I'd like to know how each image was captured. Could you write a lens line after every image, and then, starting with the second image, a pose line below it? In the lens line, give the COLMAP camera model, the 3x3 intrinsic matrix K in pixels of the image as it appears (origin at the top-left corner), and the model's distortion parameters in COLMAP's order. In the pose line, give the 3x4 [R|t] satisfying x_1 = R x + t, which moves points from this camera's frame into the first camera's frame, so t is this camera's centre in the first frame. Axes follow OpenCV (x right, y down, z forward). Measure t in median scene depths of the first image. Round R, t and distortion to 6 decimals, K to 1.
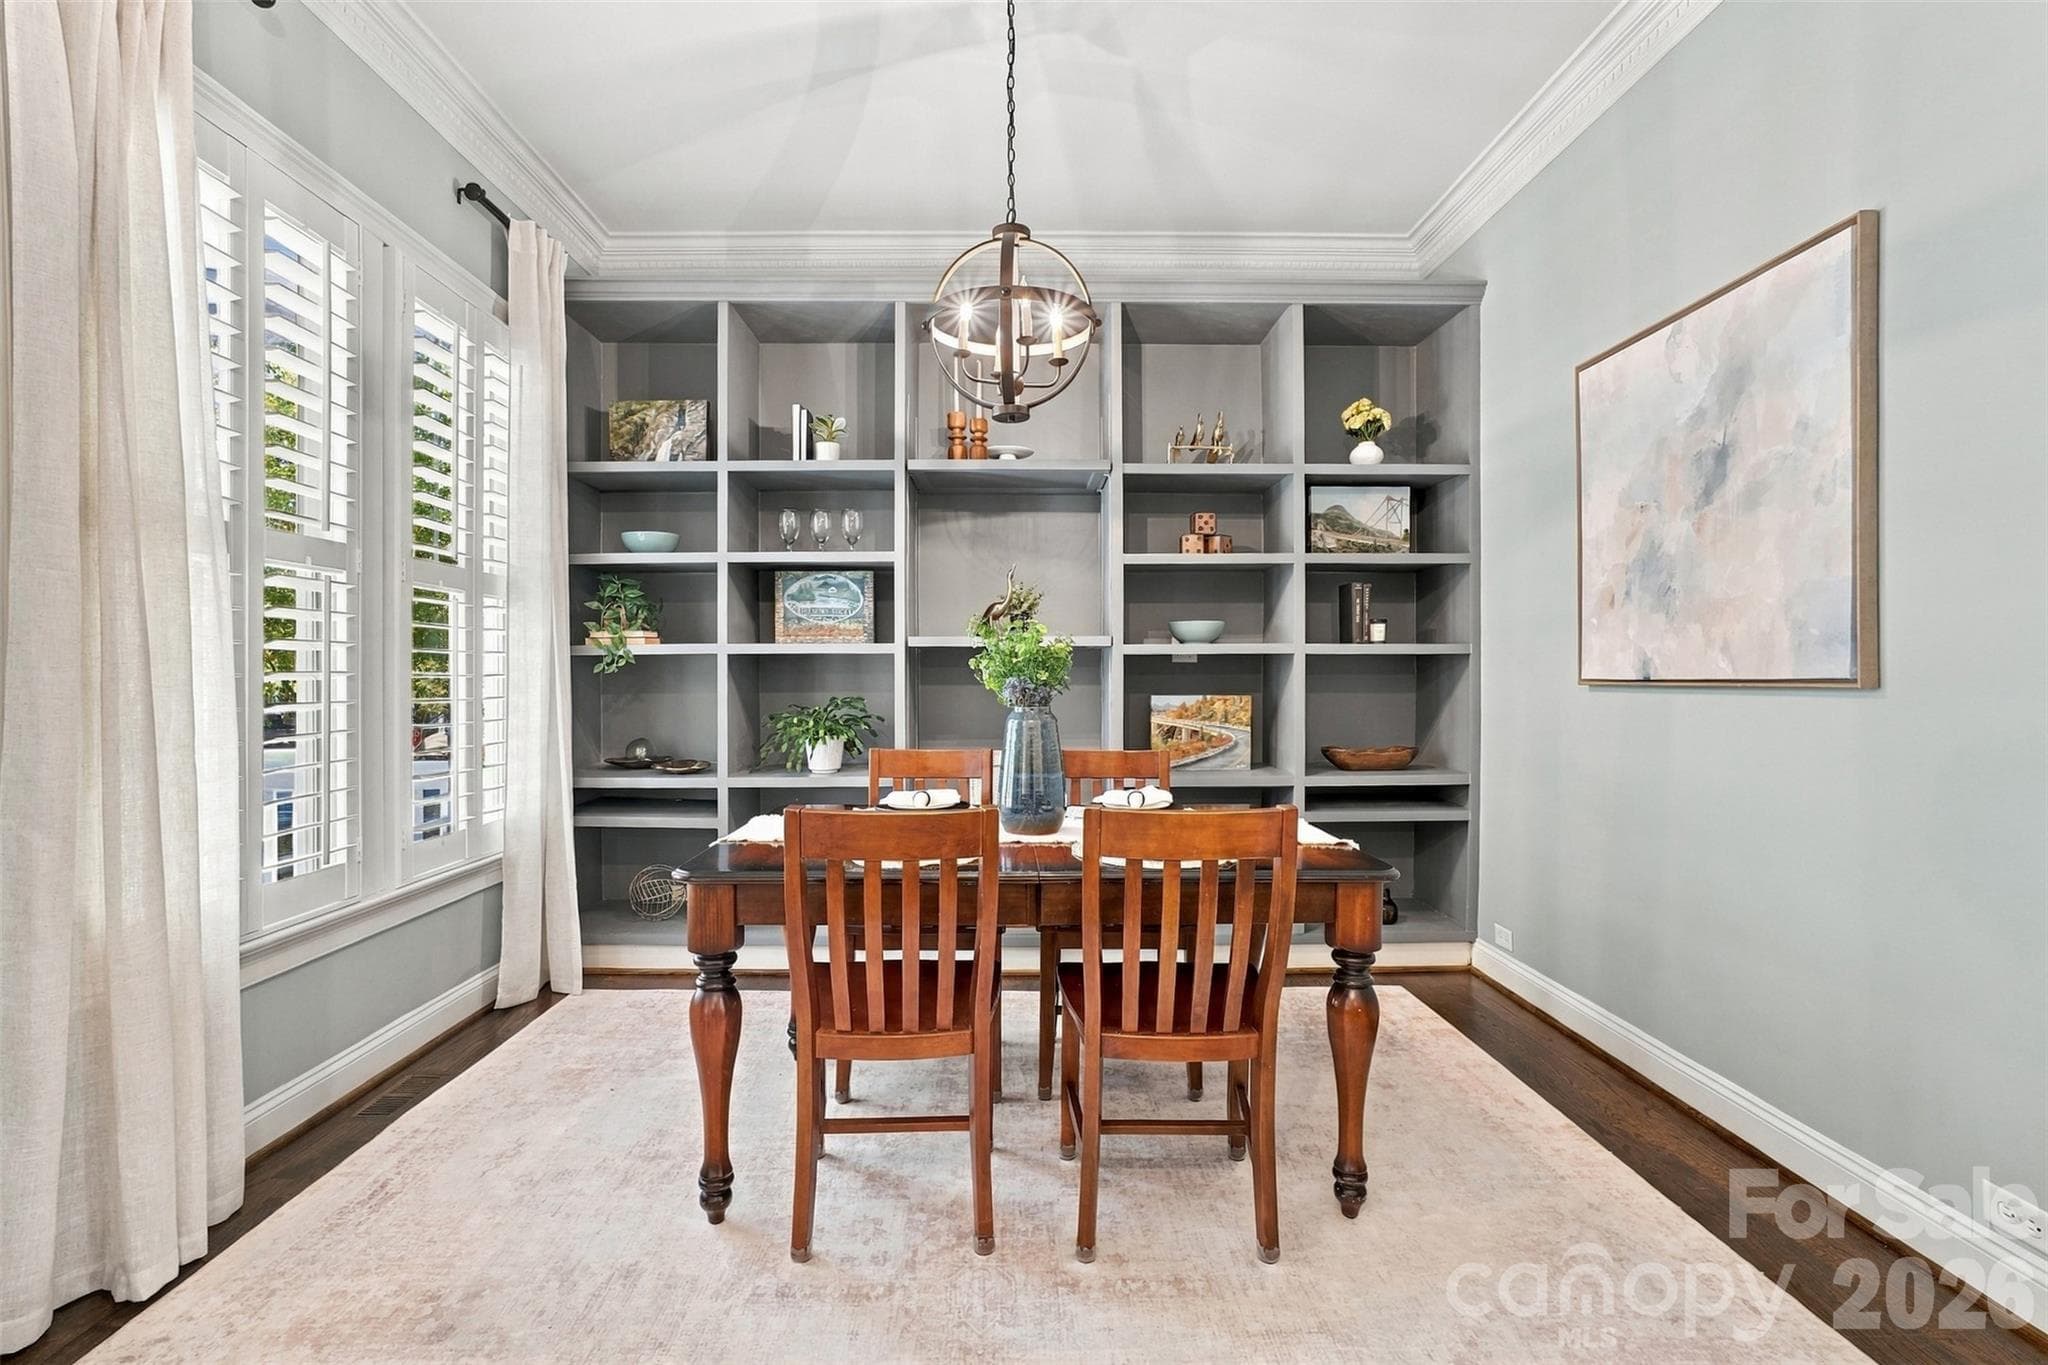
lens RADIAL K [[994.9, 0, 1024.0], [0, 994.9, 682.5], [0, 0, 1]] dist [-0.000404, 0.000418]
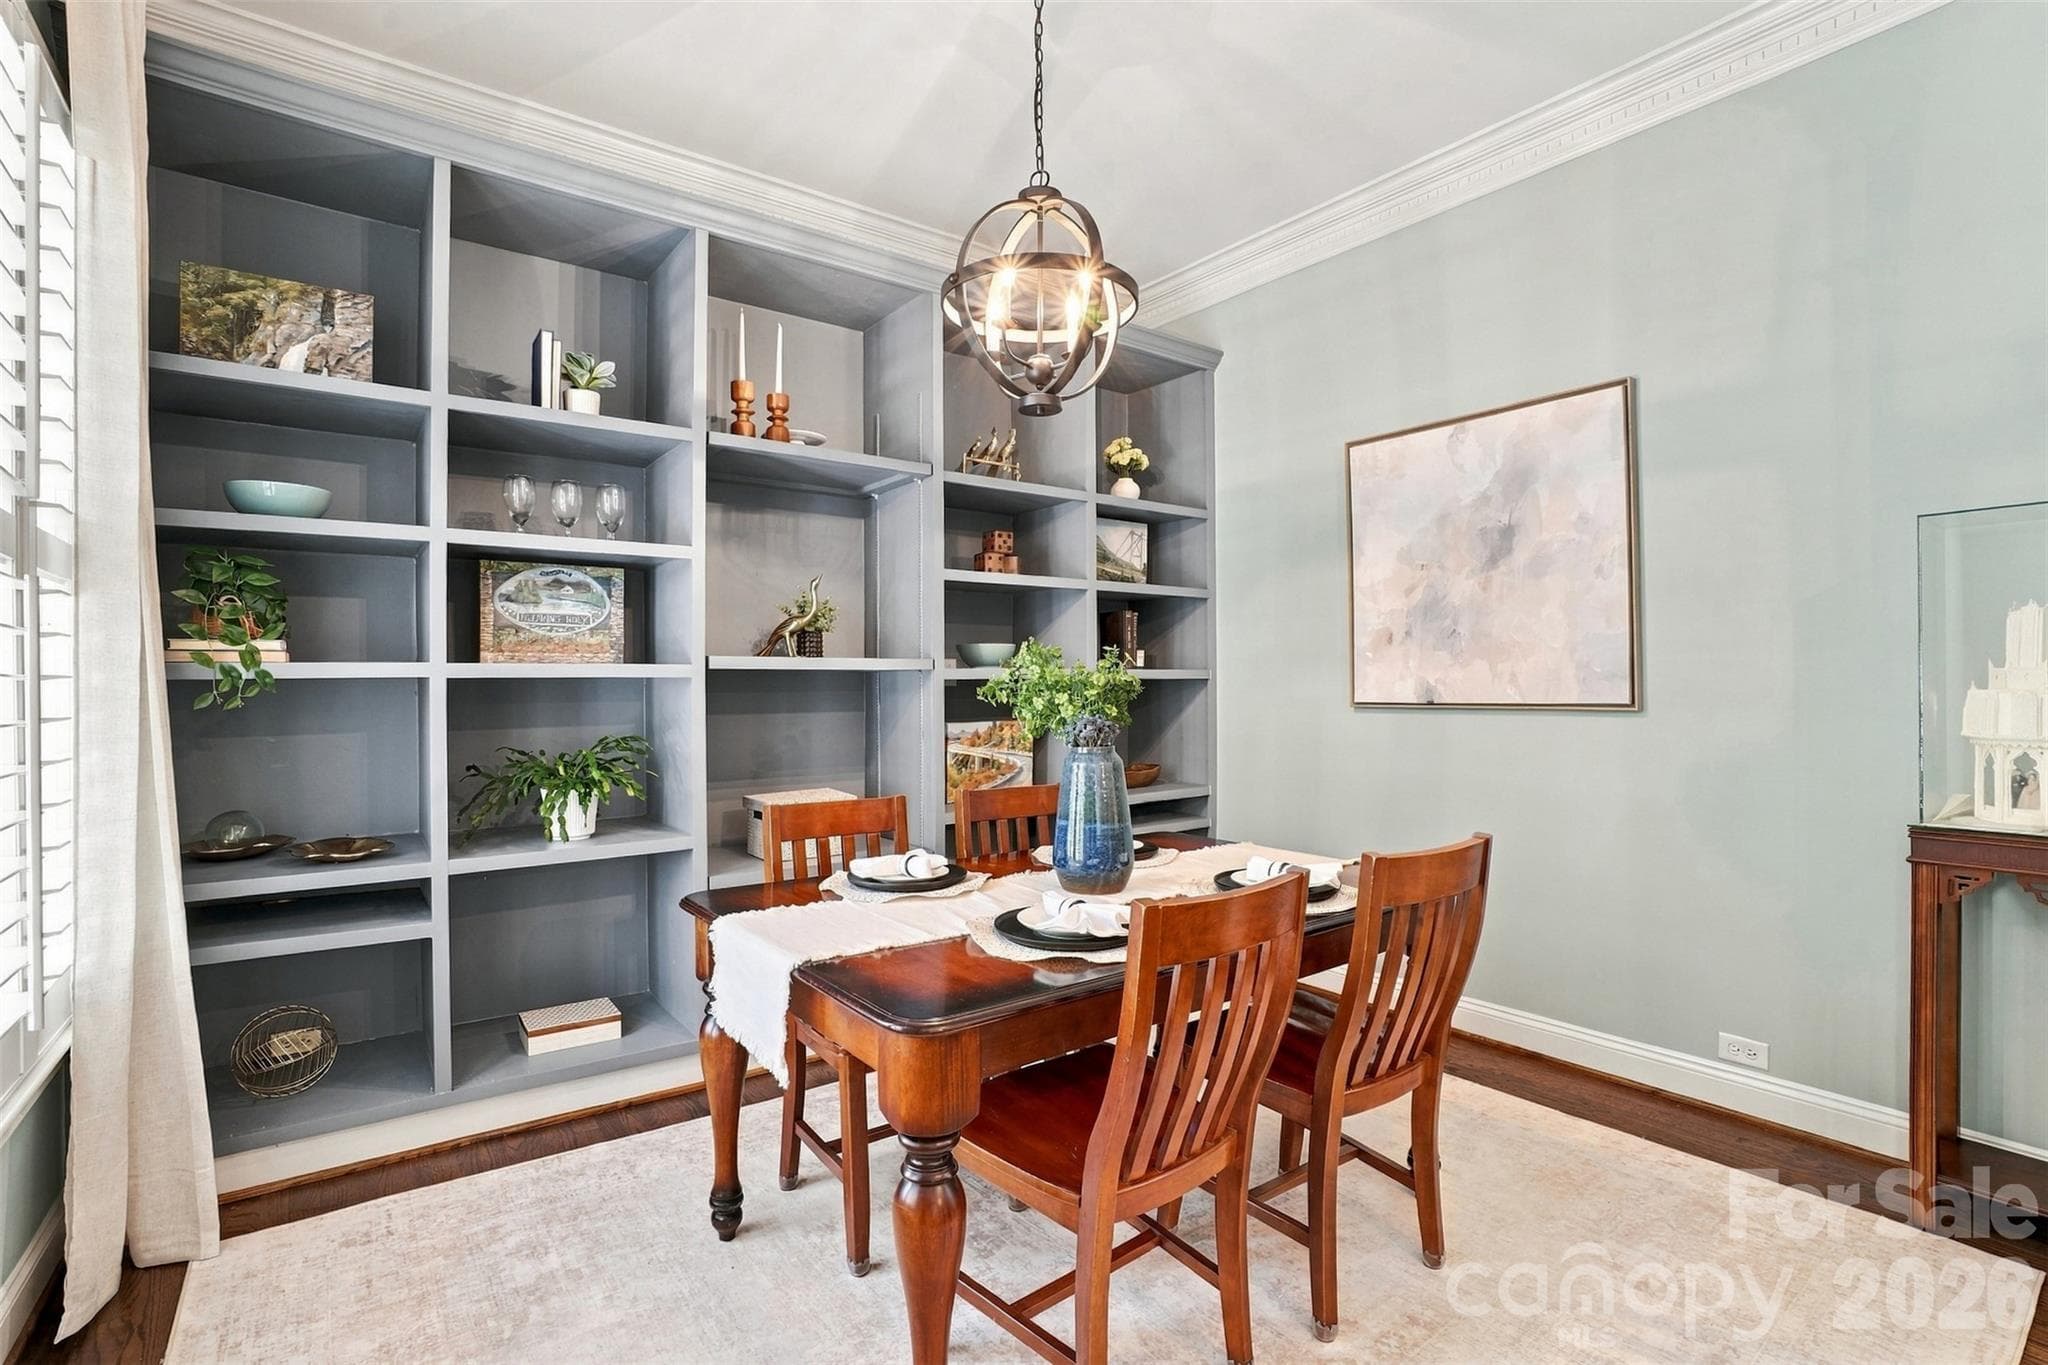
lens RADIAL K [[1020.2, 0, 1024.0], [0, 1020.2, 682.5], [0, 0, 1]] dist [-0.001443, 0.000388]
pose [[0.797979, -0.001123, 0.602684, -0.406939], [0.008136, 0.999927, -0.008910, -0.016135], [-0.602630, 0.012013, 0.797930, 0.207467]]
